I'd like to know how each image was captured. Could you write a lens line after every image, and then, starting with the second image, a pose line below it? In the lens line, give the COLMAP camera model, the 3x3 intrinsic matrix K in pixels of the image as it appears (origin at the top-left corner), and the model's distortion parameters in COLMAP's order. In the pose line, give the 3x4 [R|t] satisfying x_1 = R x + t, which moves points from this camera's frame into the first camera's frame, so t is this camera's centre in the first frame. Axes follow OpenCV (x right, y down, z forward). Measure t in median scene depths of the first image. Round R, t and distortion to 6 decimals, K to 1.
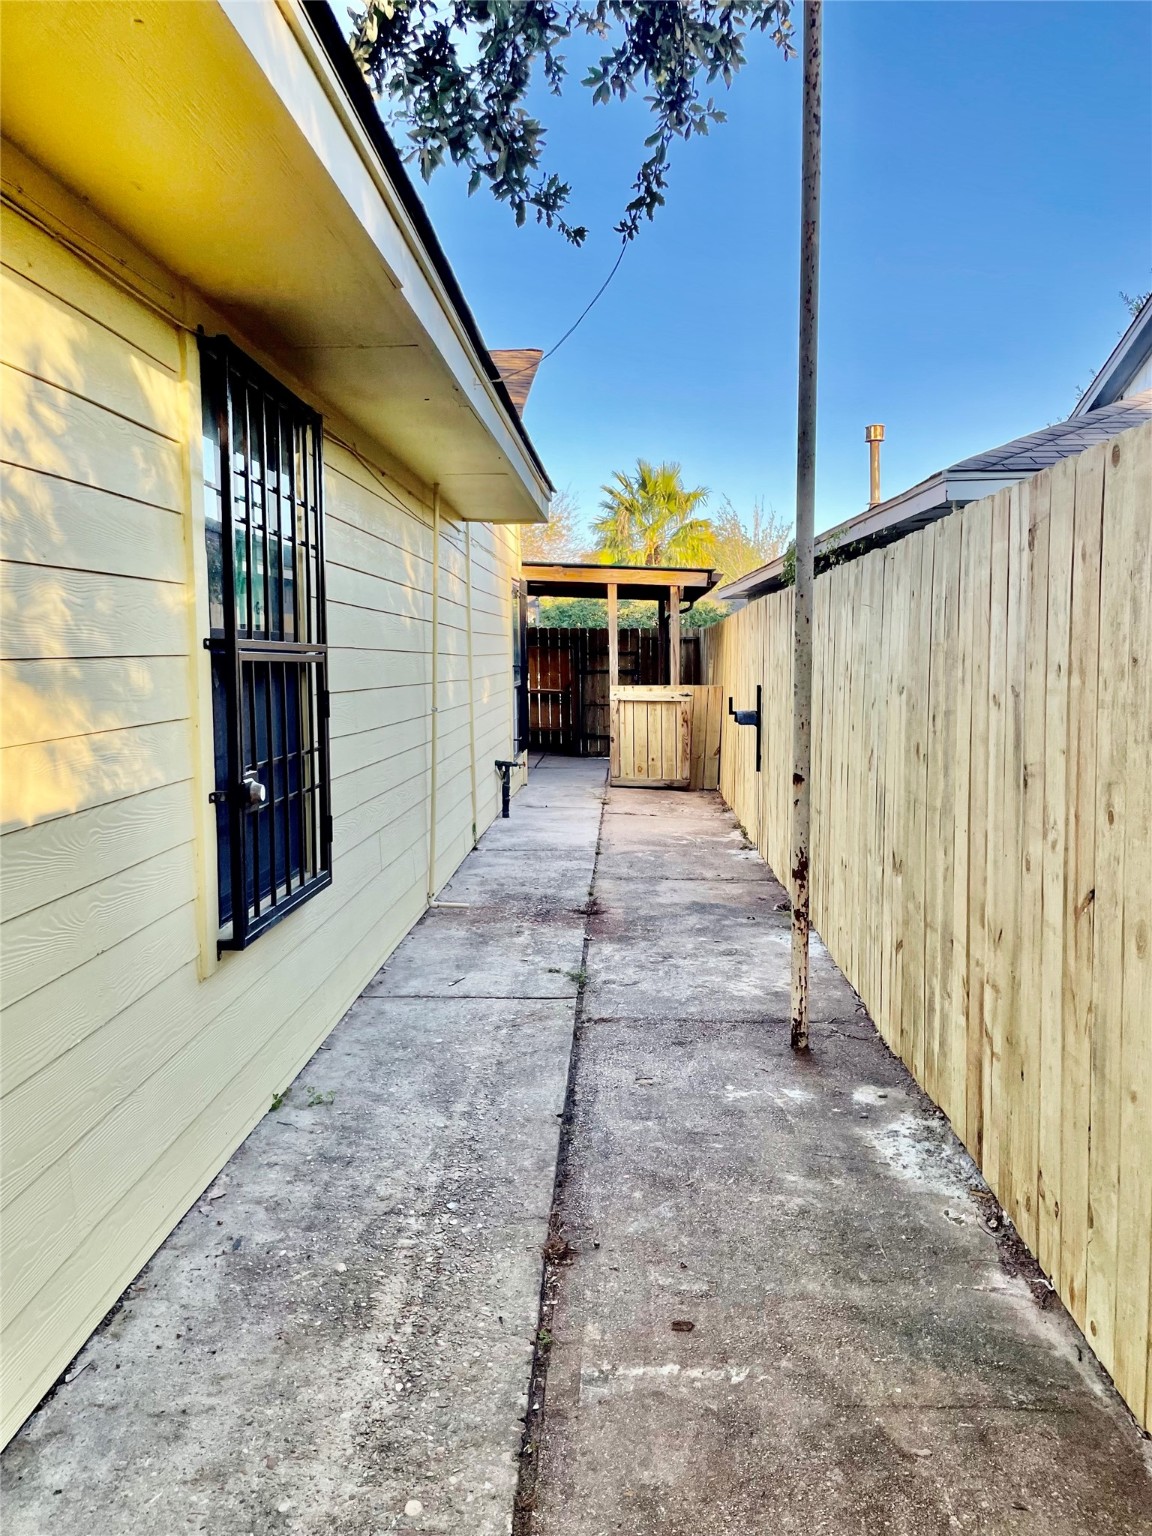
lens RADIAL K [[1164.9, 0, 577.4], [0, 1164.9, 766.7], [0, 0, 1]] dist [0.073079, -0.095484]
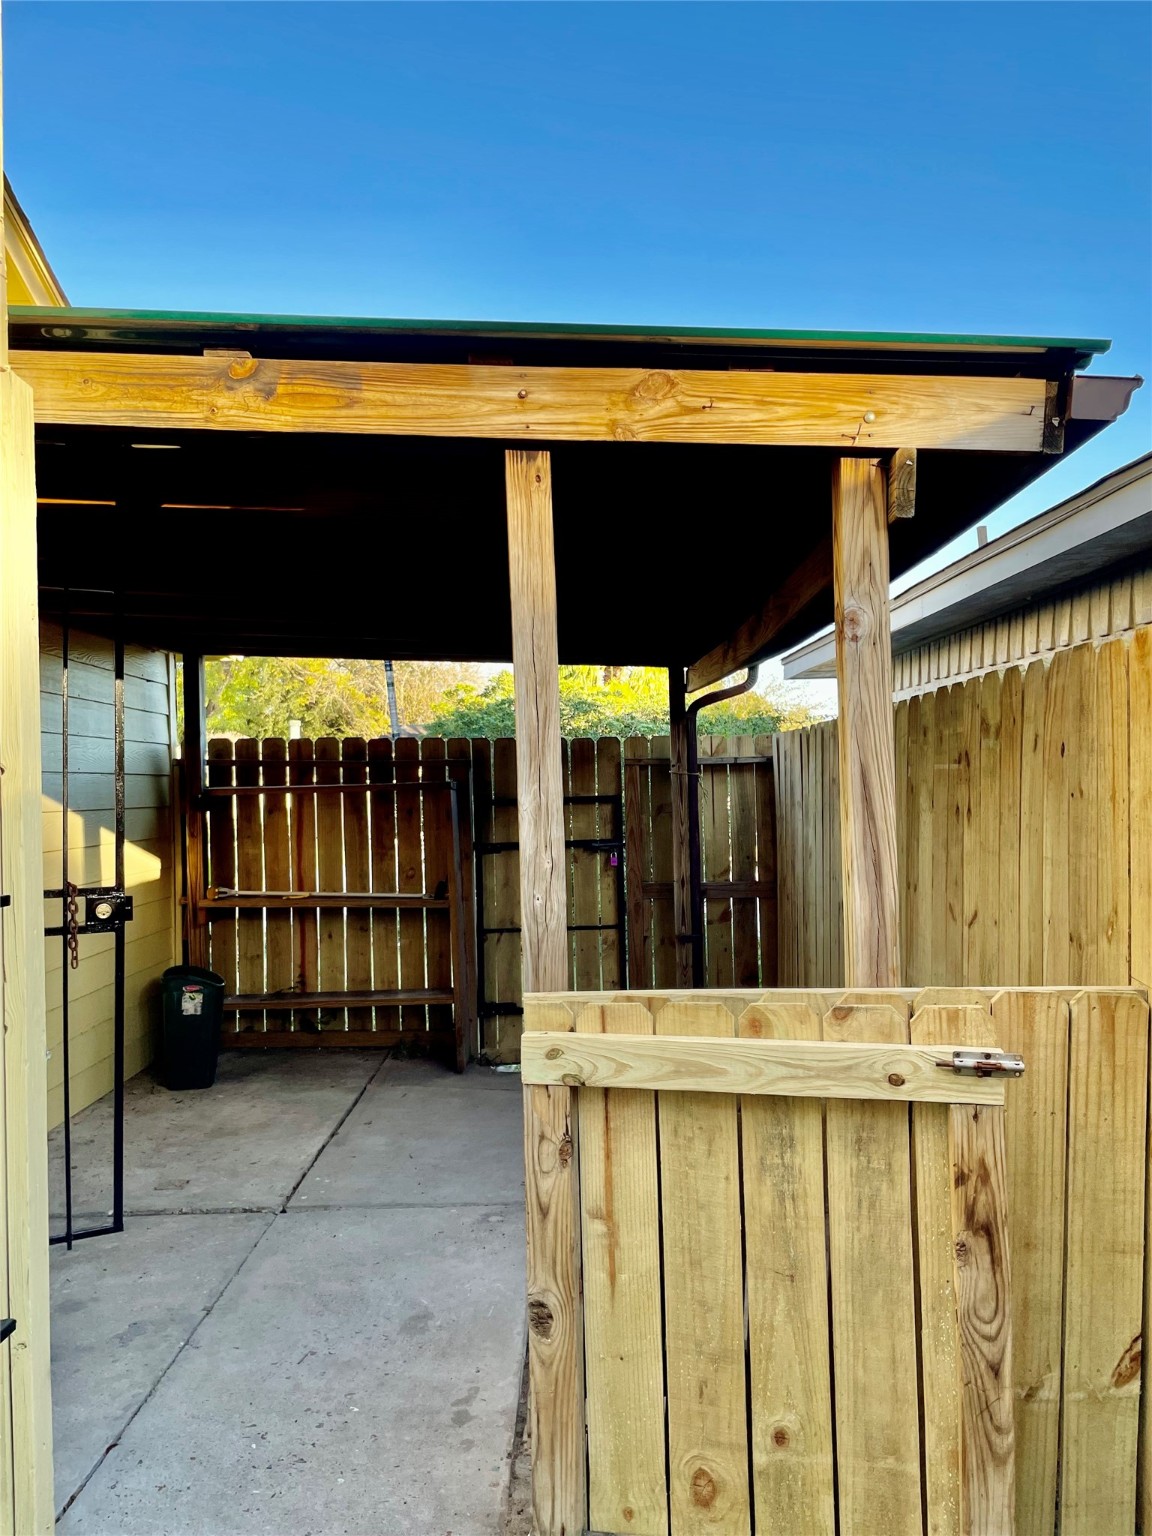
lens RADIAL K [[1164.9, 0, 575.2], [0, 1164.9, 770.4], [0, 0, 1]] dist [0.073079, -0.095484]
pose [[0.999188, -0.013653, 0.037894, 0.029815], [0.017897, 0.993319, -0.114001, -0.084199], [-0.036085, 0.114587, 0.992758, 0.821540]]
